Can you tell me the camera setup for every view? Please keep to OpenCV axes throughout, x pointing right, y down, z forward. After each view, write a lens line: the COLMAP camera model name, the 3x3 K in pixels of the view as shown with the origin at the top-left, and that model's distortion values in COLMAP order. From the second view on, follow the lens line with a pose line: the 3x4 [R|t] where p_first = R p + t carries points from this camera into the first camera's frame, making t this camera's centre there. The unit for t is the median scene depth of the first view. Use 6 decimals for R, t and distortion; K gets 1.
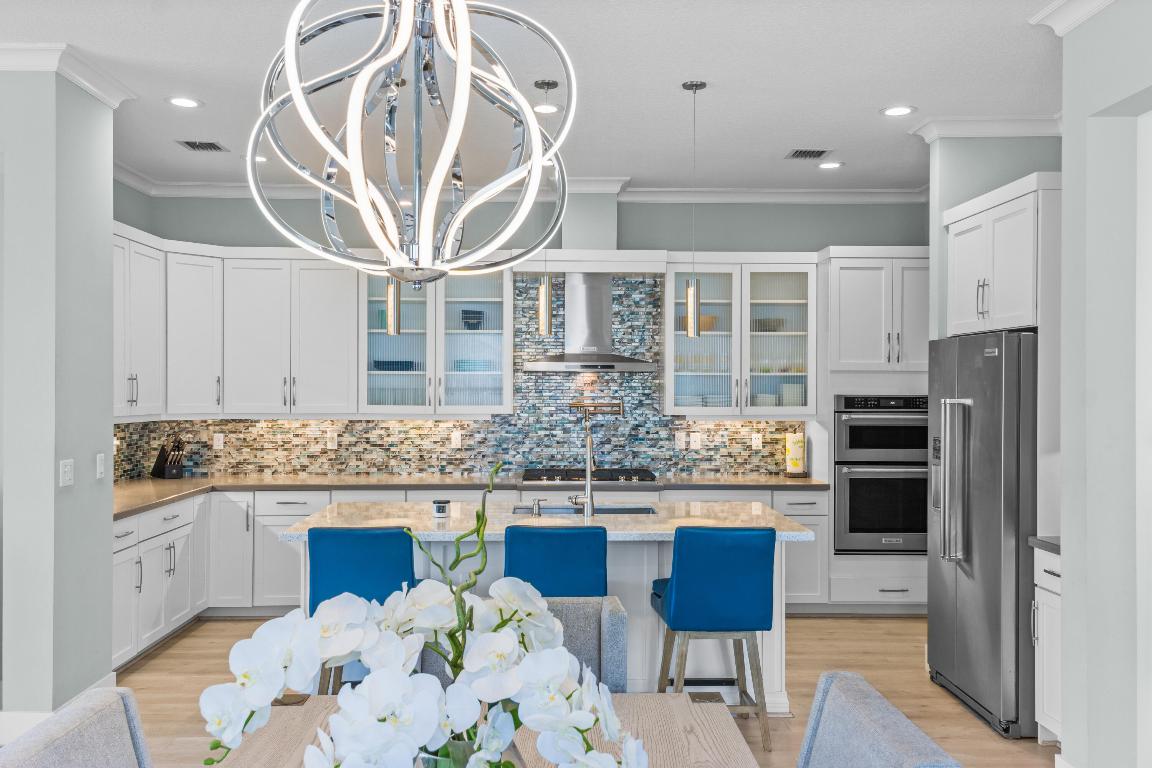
lens RADIAL K [[990.3, 0, 568.3], [0, 990.3, 388.4], [0, 0, 1]] dist [0.046684, -0.028899]
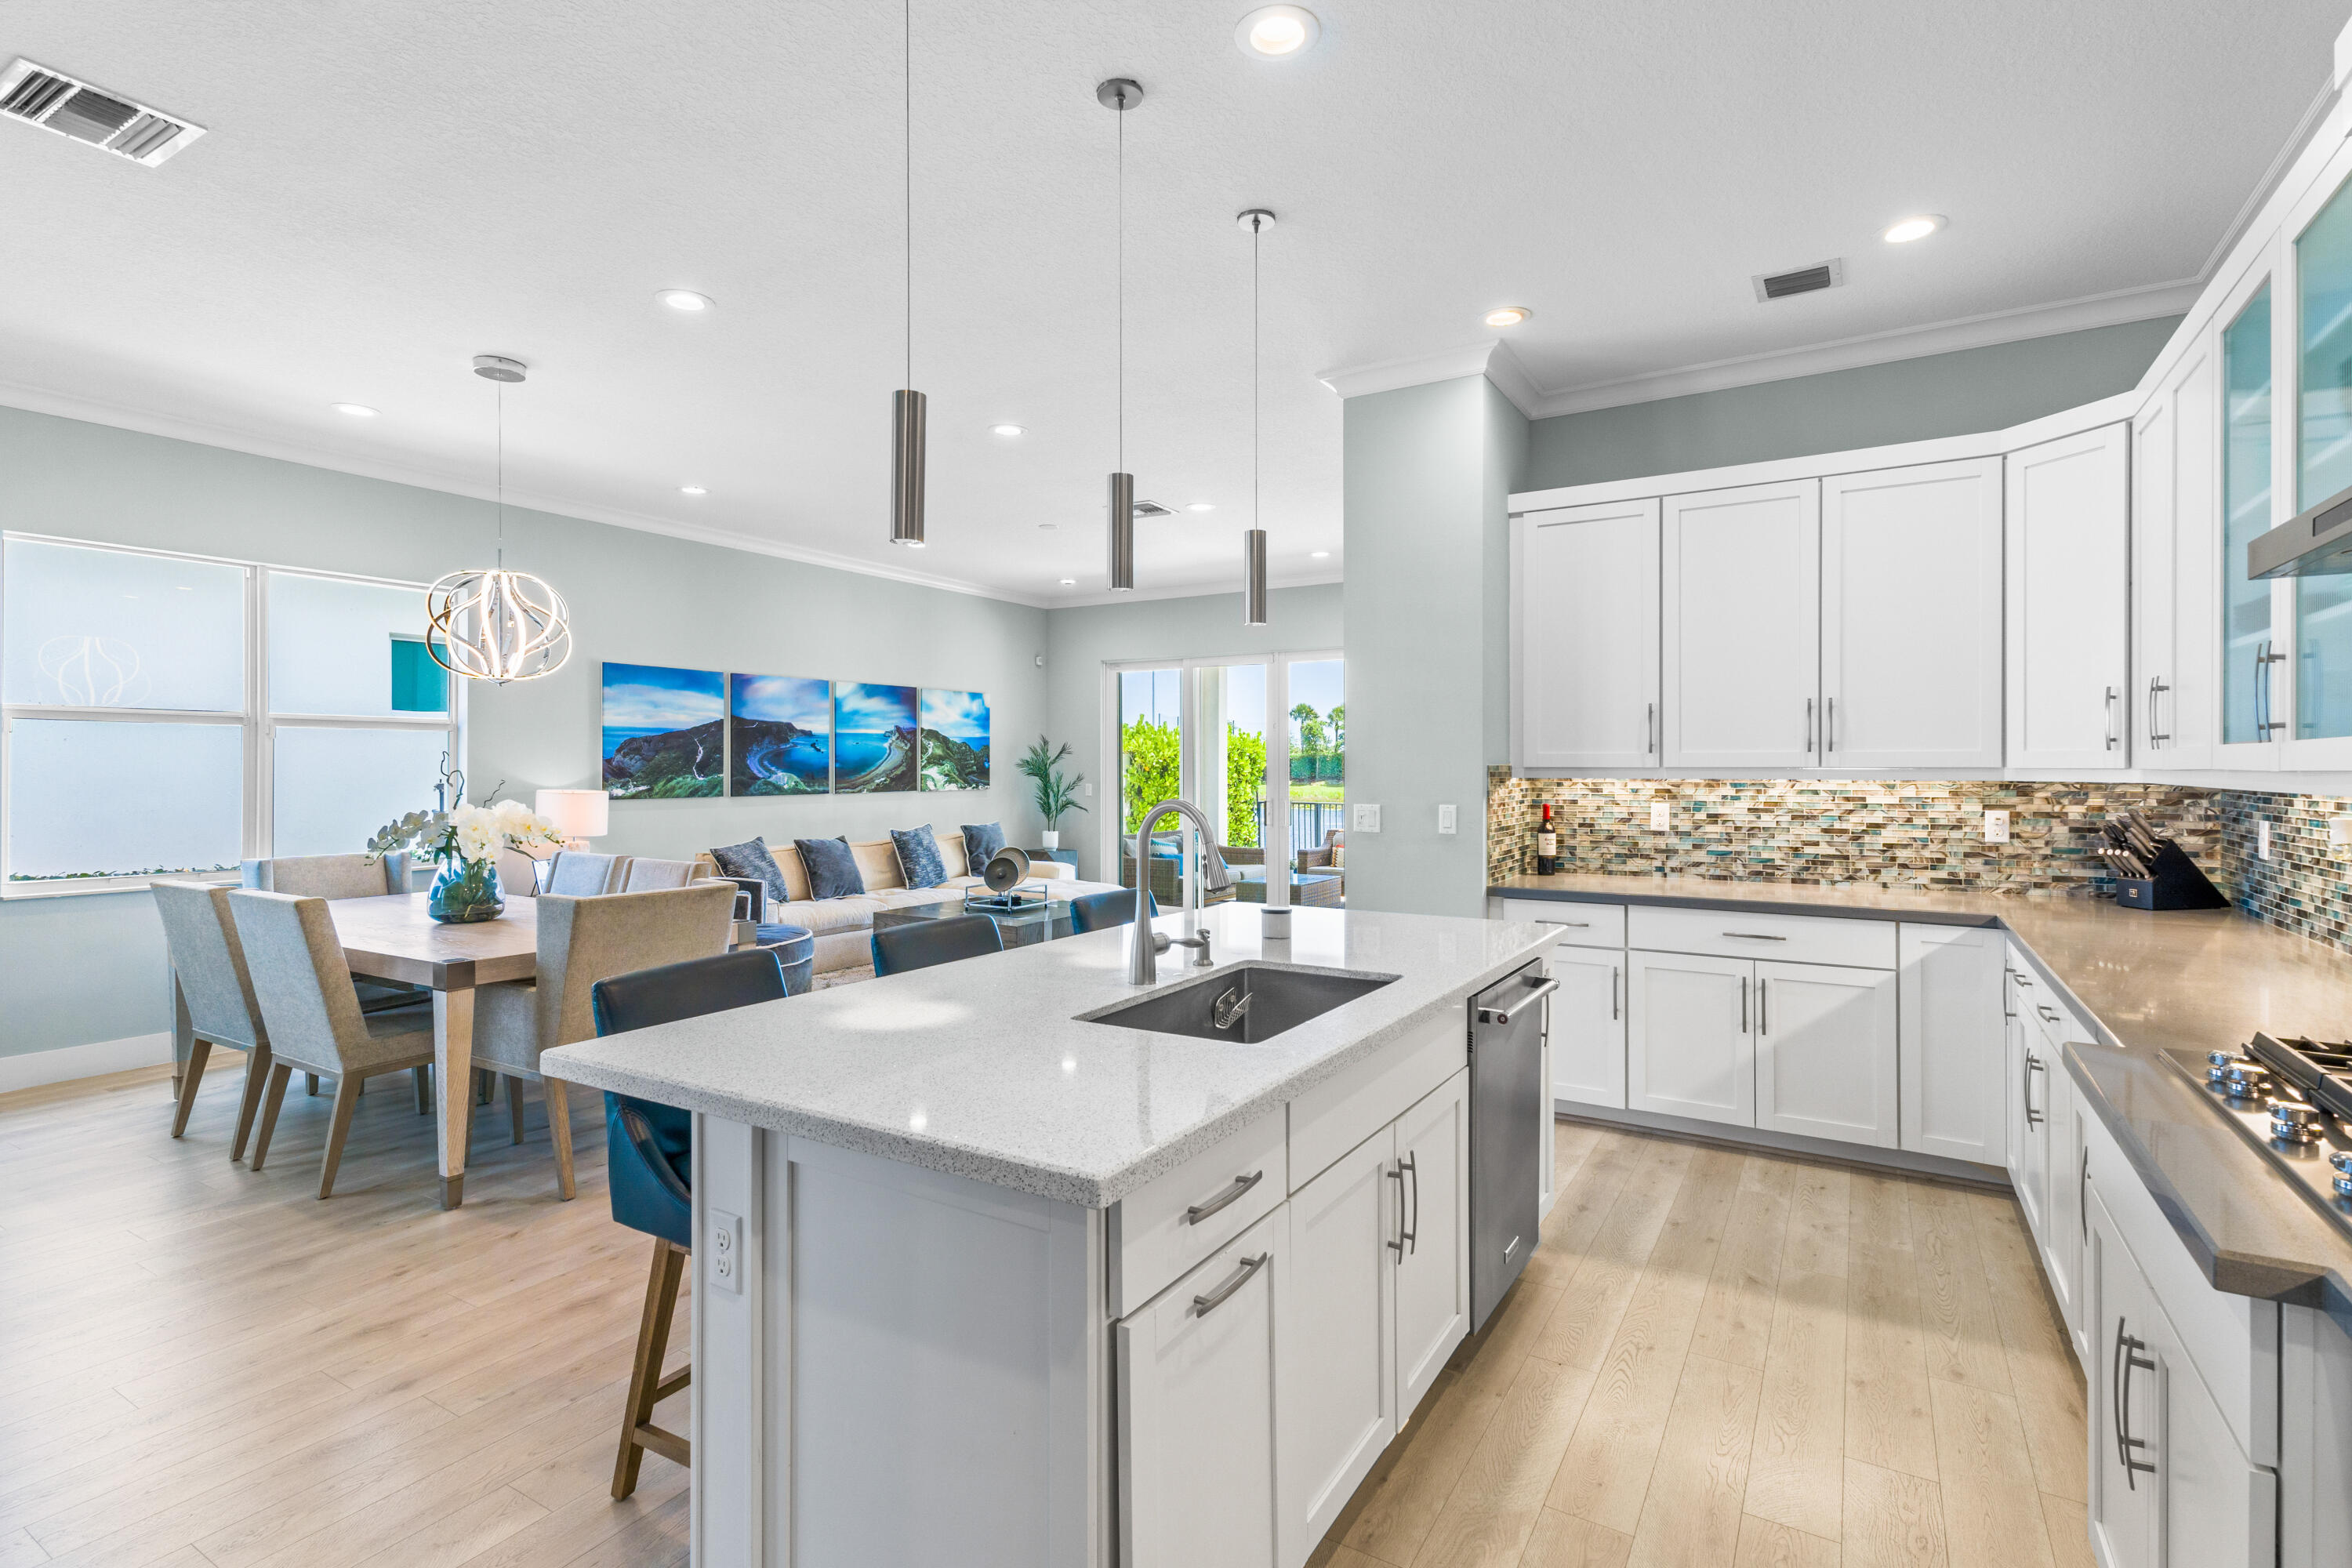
lens RADIAL K [[1123.6, 0, 1189.6], [0, 1123.6, 768.0], [0, 0, 1]] dist [0.021370, -0.005358]
pose [[-0.541309, -0.001544, -0.840823, 0.286946], [0.000120, 0.999998, -0.001914, 0.024296], [0.840824, -0.001137, -0.541307, 0.878497]]
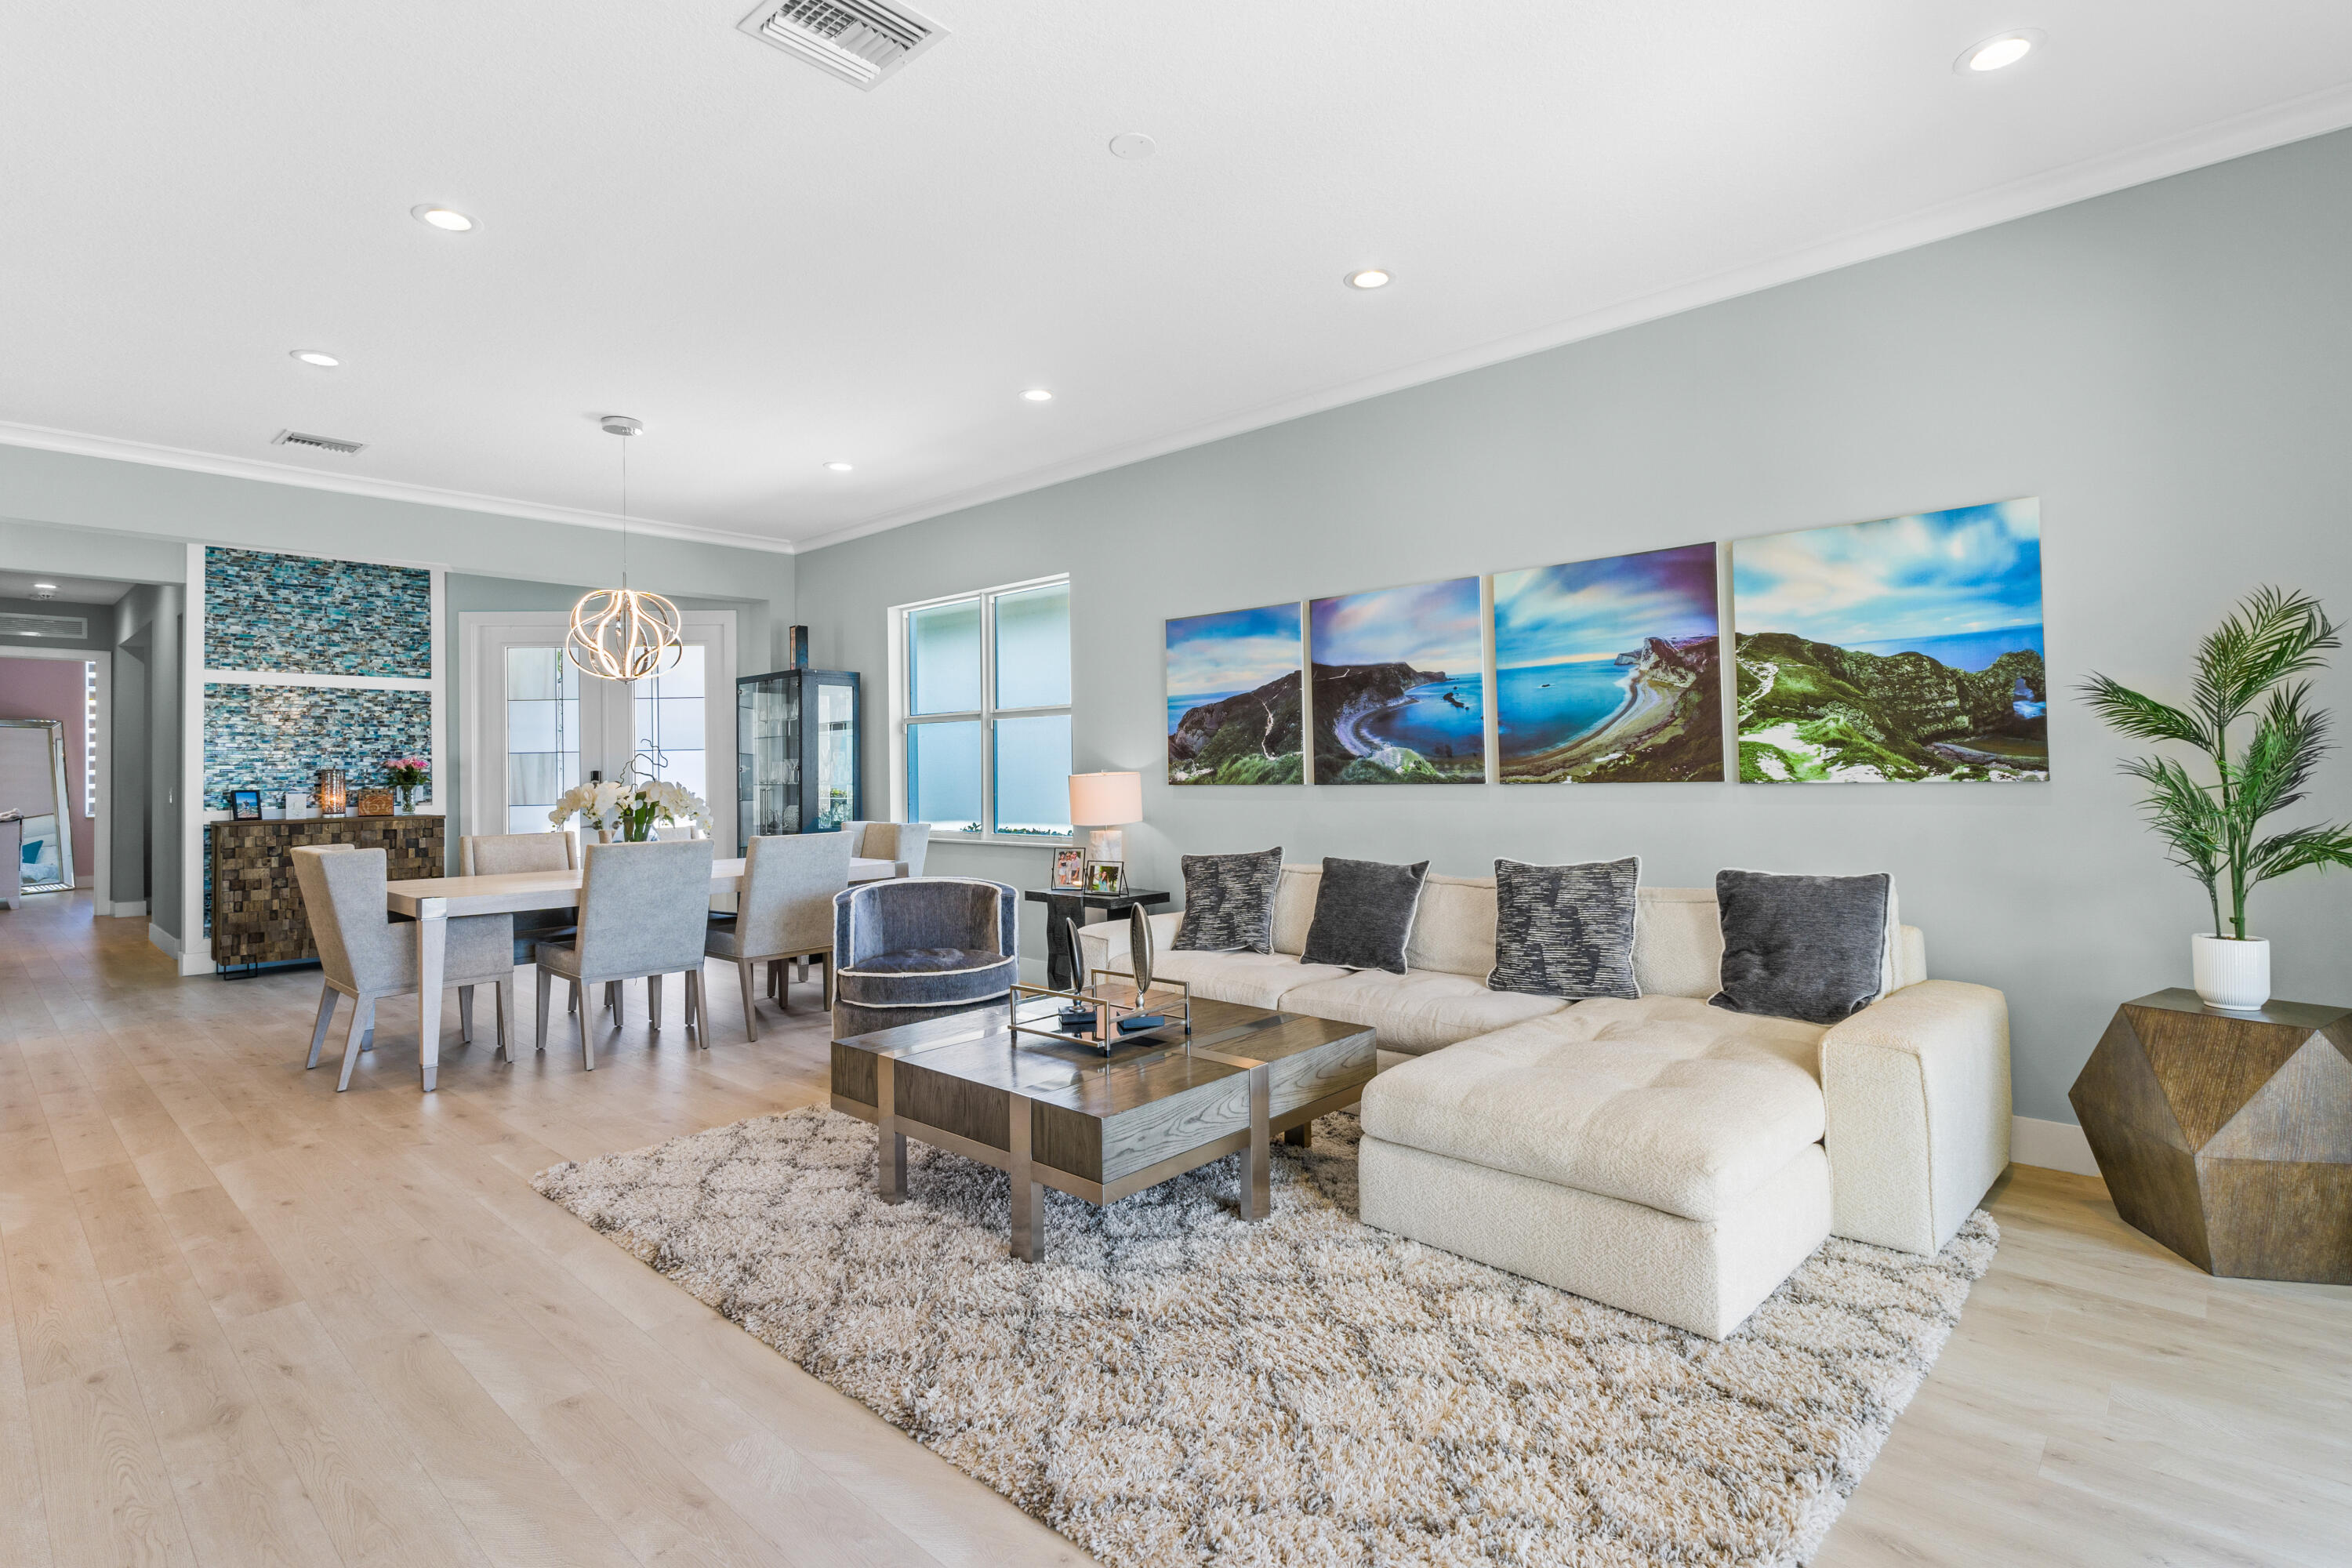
lens RADIAL K [[1123.6, 0, 1173.3], [0, 1123.6, 765.8], [0, 0, 1]] dist [0.021370, -0.005358]
pose [[-0.713088, 0.010263, 0.700999, -0.832778], [0.008333, 0.999946, -0.006164, 0.041172], [-0.701025, 0.001446, -0.713135, 0.497029]]
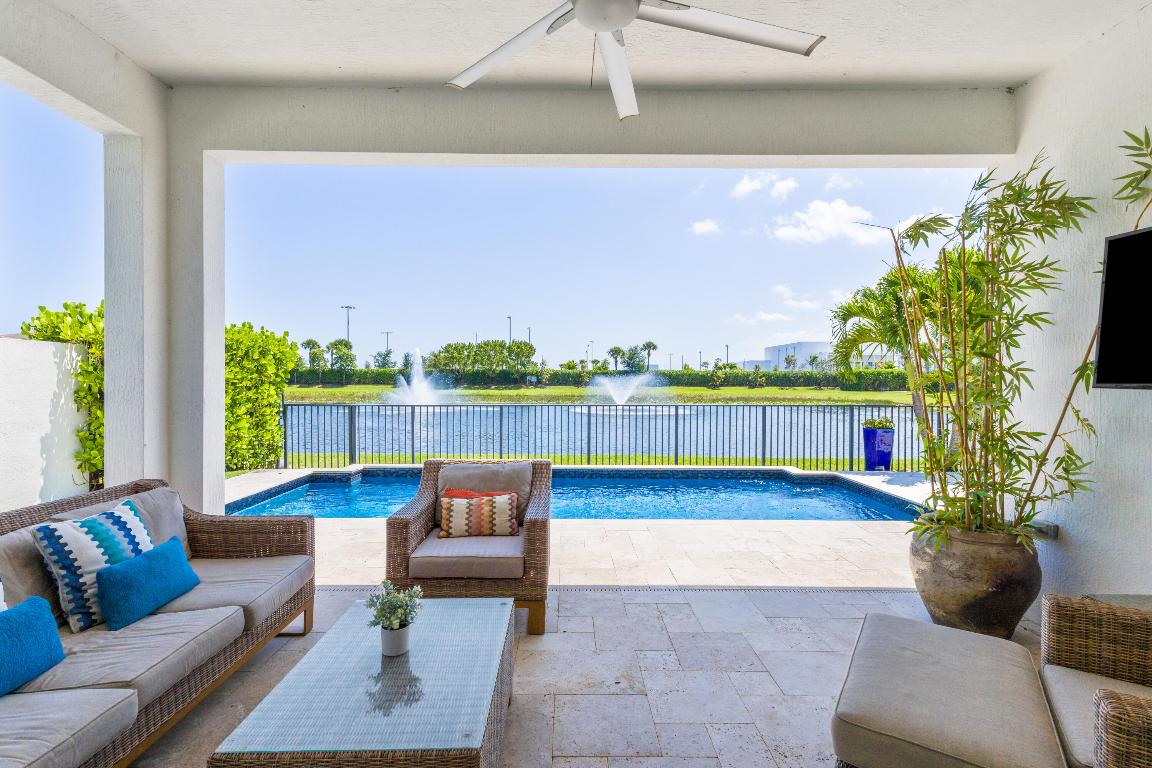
lens RADIAL K [[550.3, 0, 572.0], [0, 550.3, 395.8], [0, 0, 1]] dist [0.021370, -0.005358]
pose [[-0.026634, 0.027628, -0.999263, -0.840629], [-0.006389, 0.999593, 0.027807, 0.042126], [0.999625, 0.007125, -0.026447, 0.236841]]
